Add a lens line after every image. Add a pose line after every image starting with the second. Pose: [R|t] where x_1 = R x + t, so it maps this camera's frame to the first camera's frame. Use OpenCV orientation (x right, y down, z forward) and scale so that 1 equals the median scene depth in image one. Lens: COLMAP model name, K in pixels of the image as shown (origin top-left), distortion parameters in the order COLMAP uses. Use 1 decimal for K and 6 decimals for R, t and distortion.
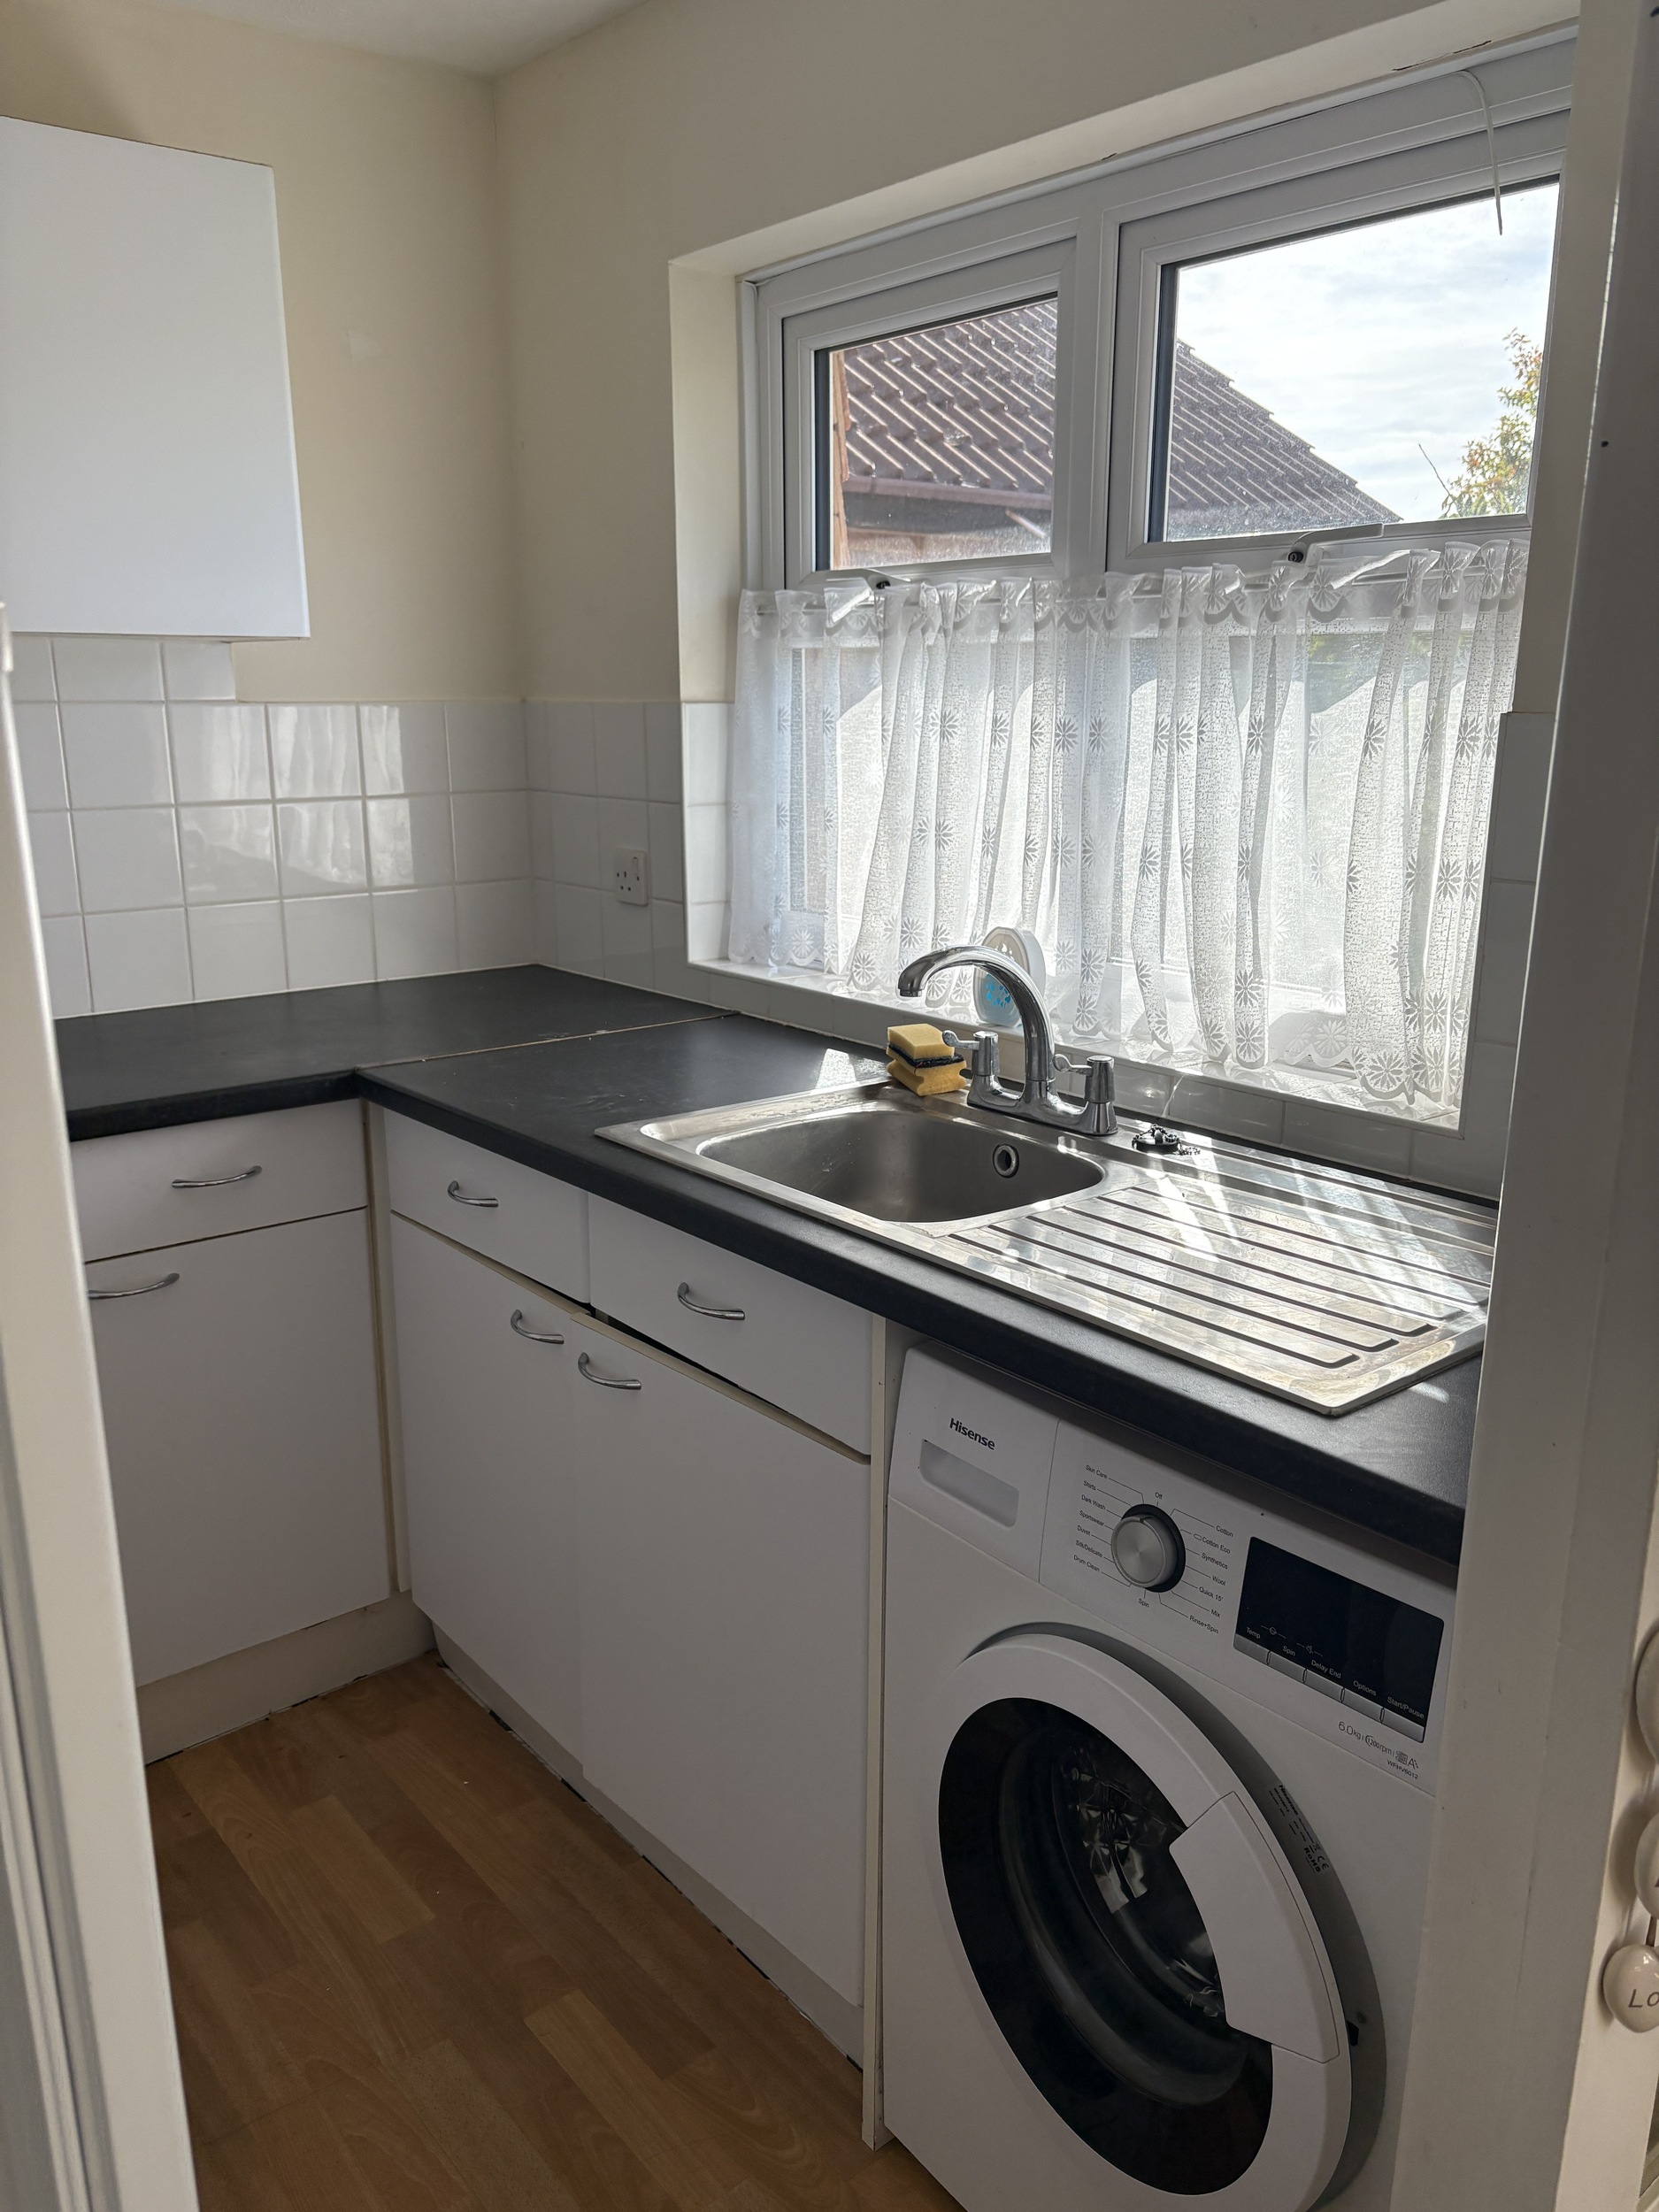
lens RADIAL K [[1672.2, 0, 819.0], [0, 1672.2, 1107.7], [0, 0, 1]] dist [0.007393, -0.004216]
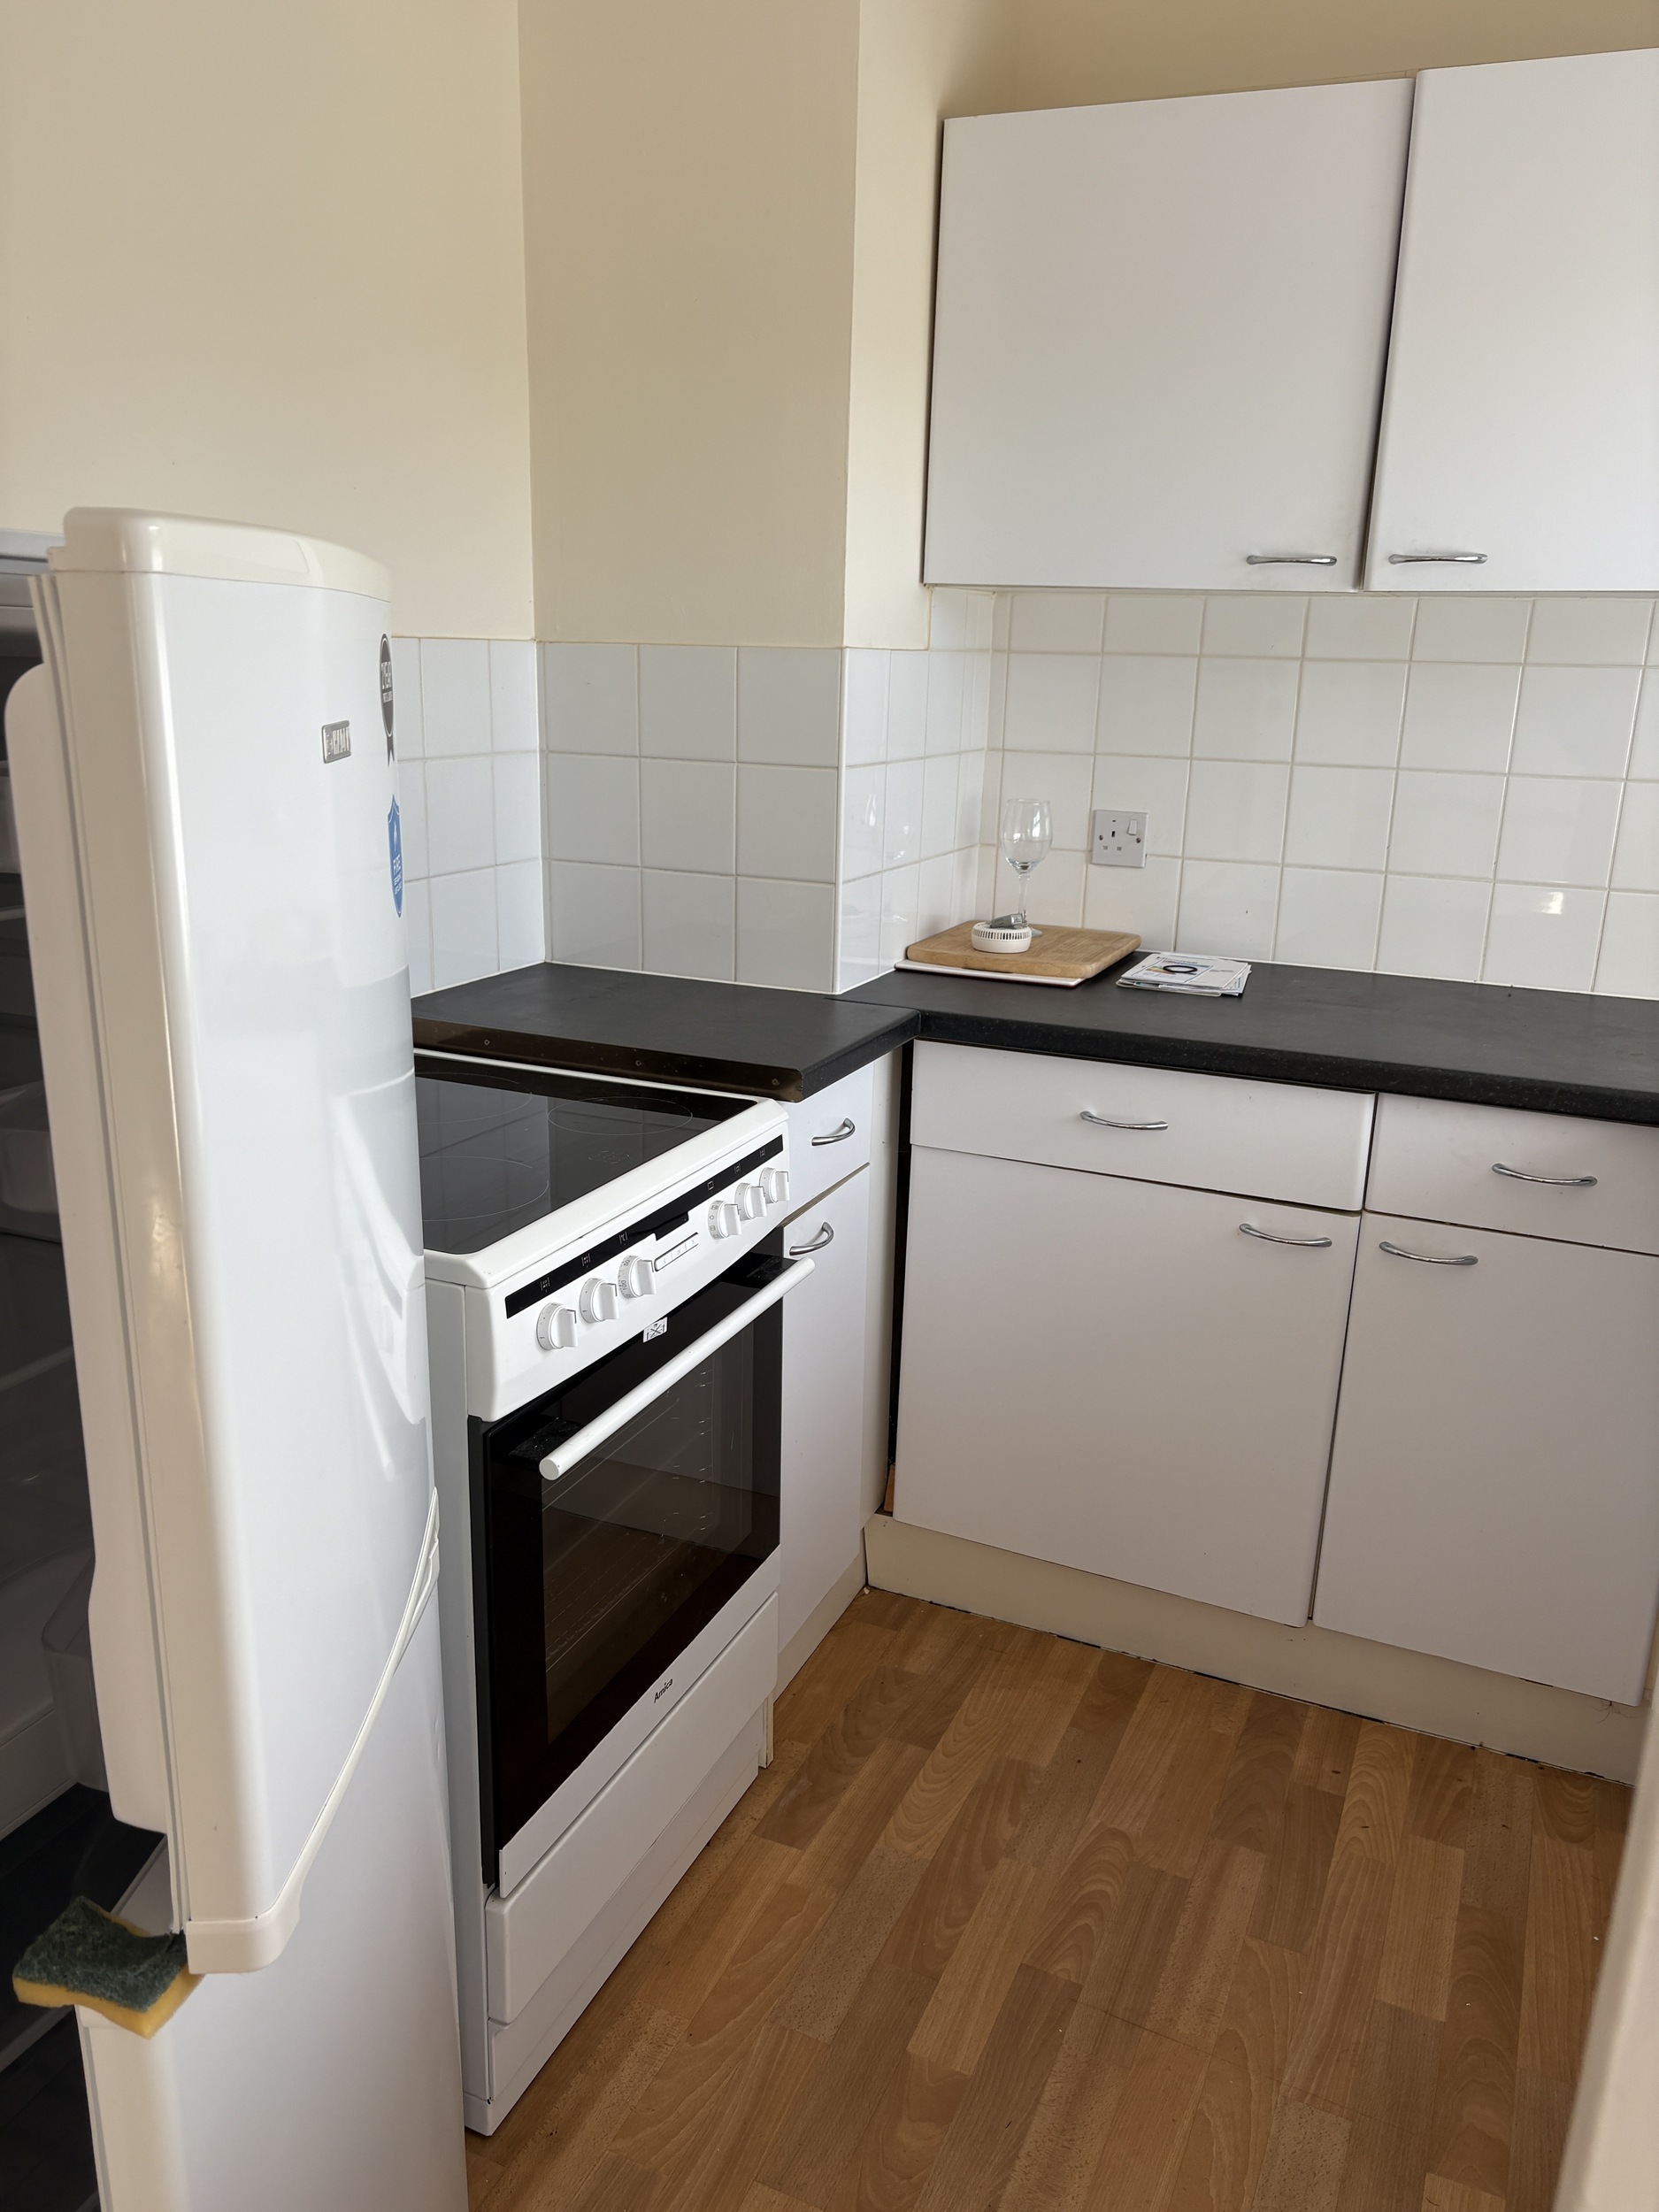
lens RADIAL K [[1672.2, 0, 820.7], [0, 1672.2, 1116.1], [0, 0, 1]] dist [0.007393, -0.004216]
pose [[0.447954, 0.253518, -0.857360, 0.250772], [-0.243720, 0.957263, 0.155720, -0.036760], [0.860196, 0.139200, 0.490597, 0.190486]]
